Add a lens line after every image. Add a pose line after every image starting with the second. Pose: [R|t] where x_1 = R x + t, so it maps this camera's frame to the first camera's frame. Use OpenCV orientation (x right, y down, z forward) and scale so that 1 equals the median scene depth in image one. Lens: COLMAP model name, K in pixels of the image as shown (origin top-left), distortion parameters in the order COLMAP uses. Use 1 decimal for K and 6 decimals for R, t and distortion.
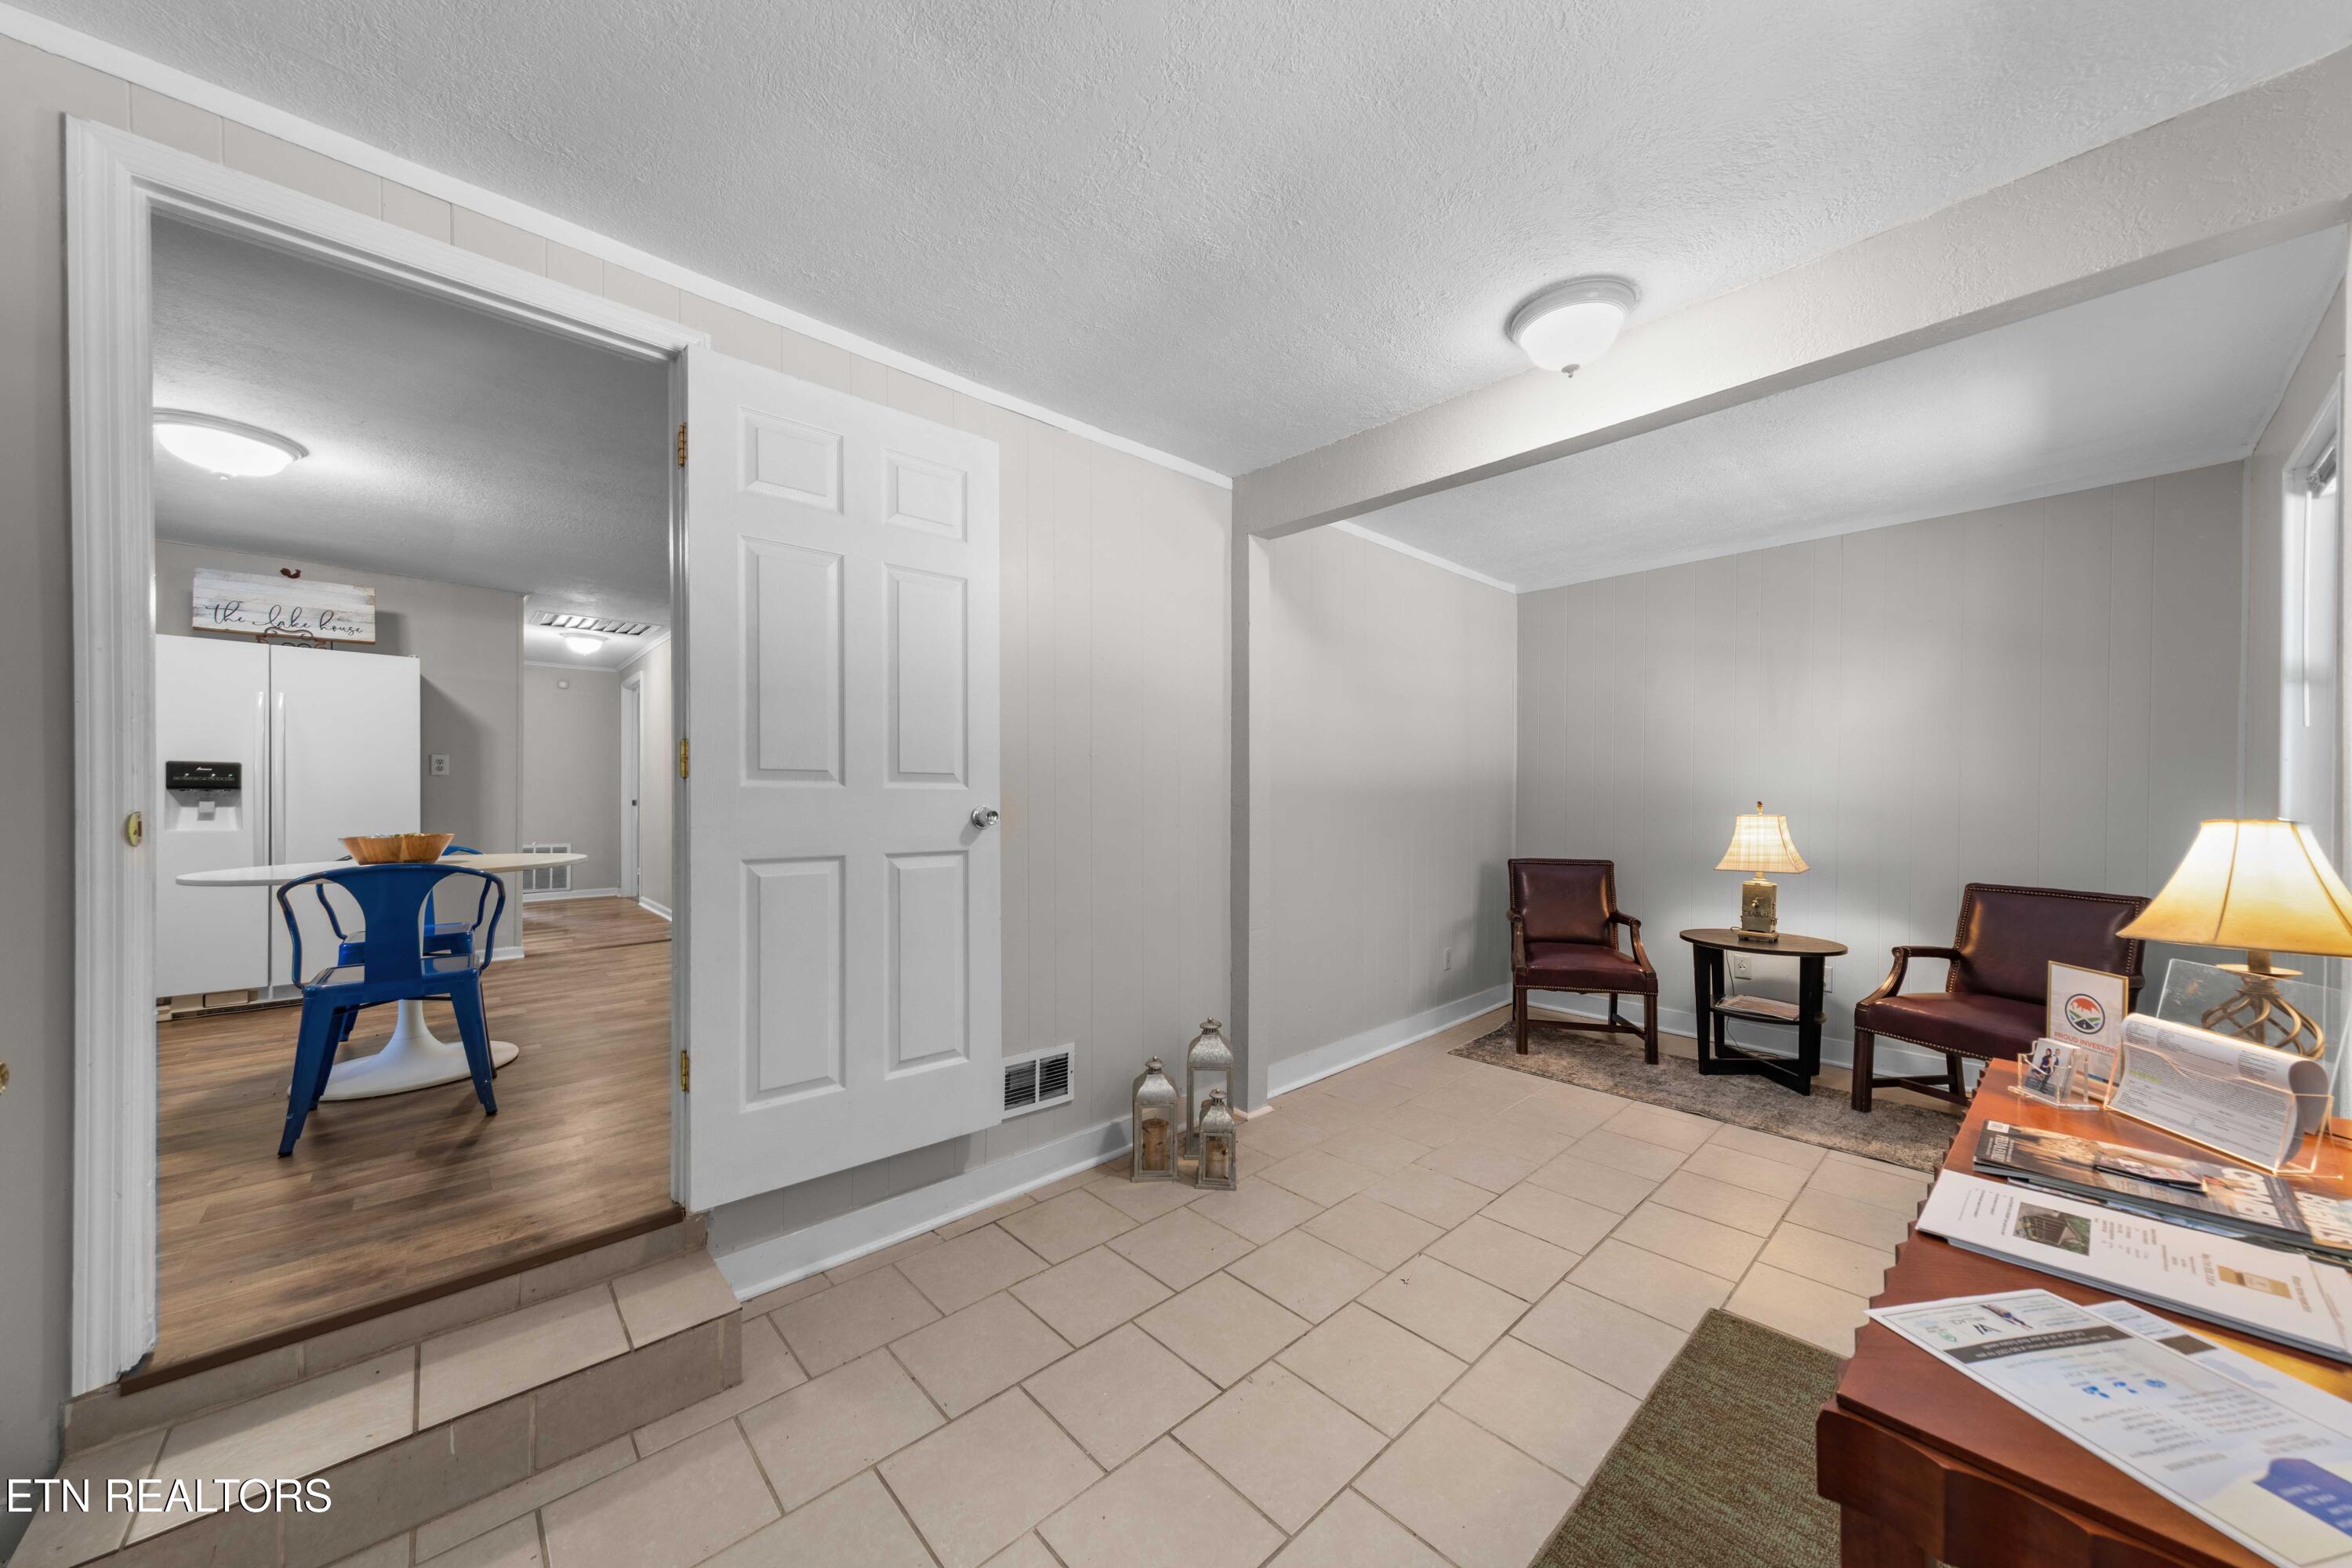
lens RADIAL K [[825.0, 0, 1178.0], [0, 825.0, 804.1], [0, 0, 1]] dist [0.000187, 0.000000]
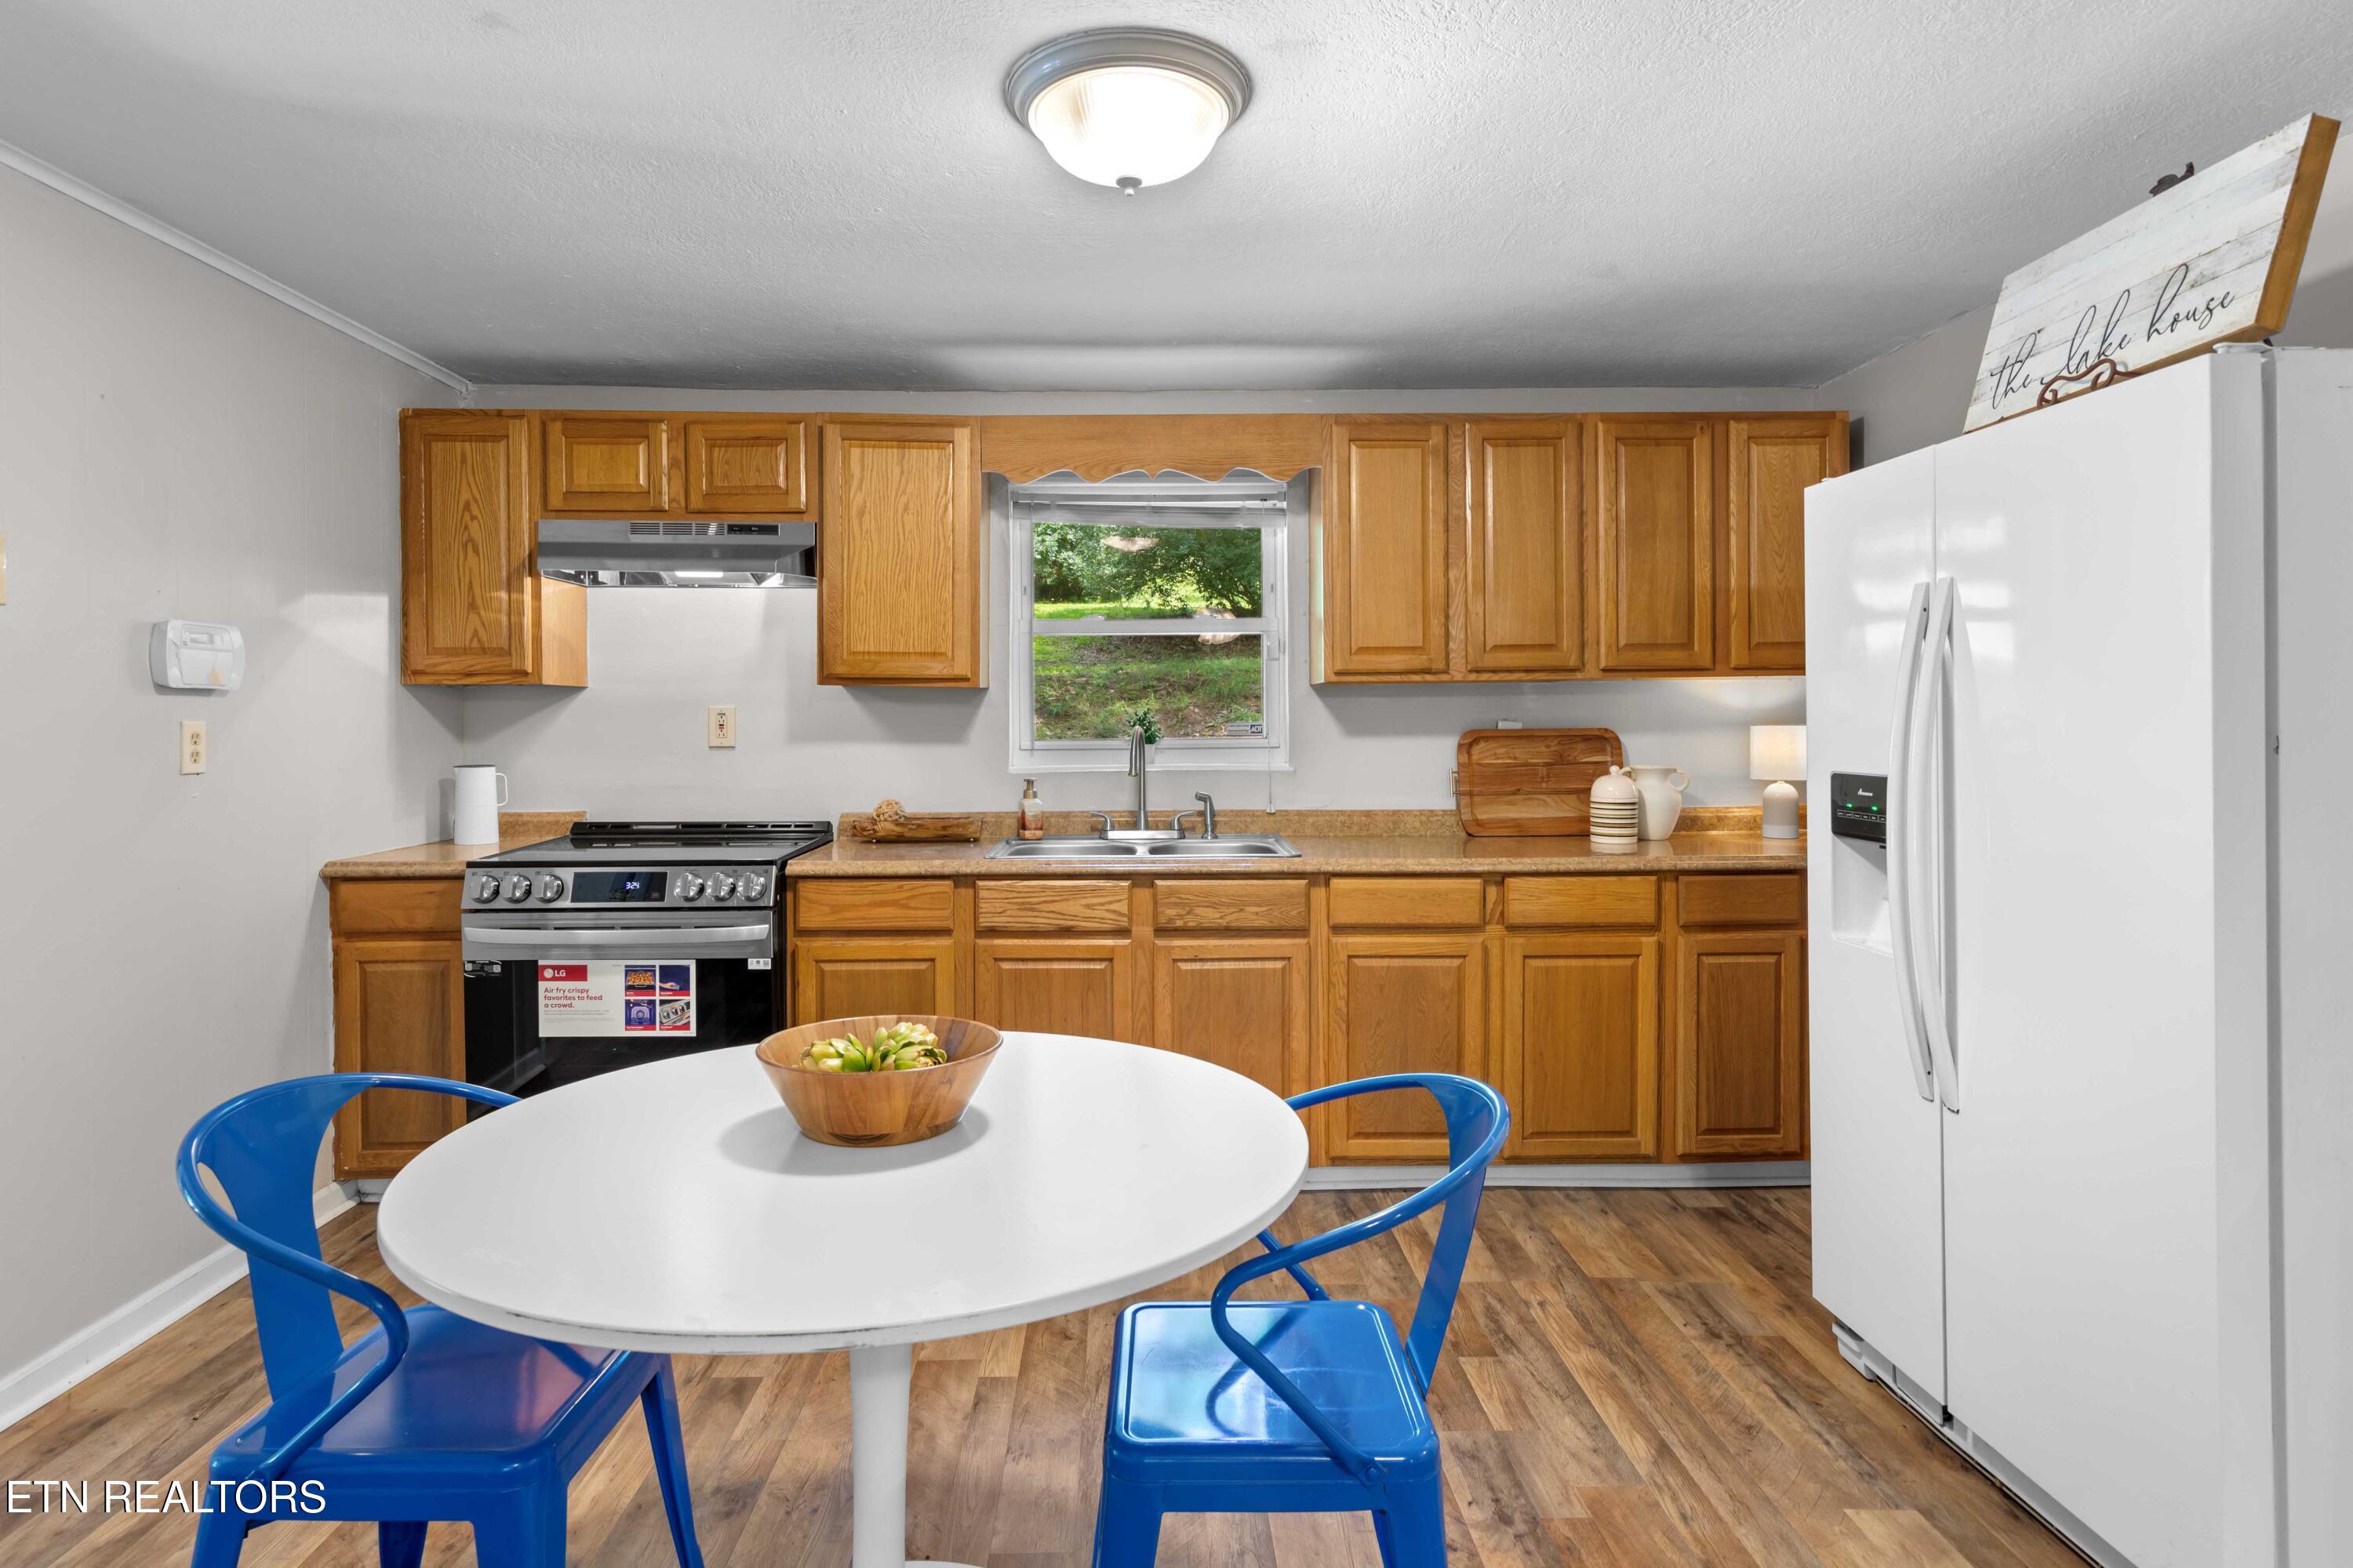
lens RADIAL K [[1224.2, 0, 1168.7], [0, 1224.2, 727.6], [0, 0, 1]] dist [0.005187, -0.000388]
pose [[-0.658250, 0.002323, -0.752795, -0.478952], [-0.003539, 0.999975, 0.006181, -0.072518], [0.752791, 0.006733, -0.658225, 1.083246]]
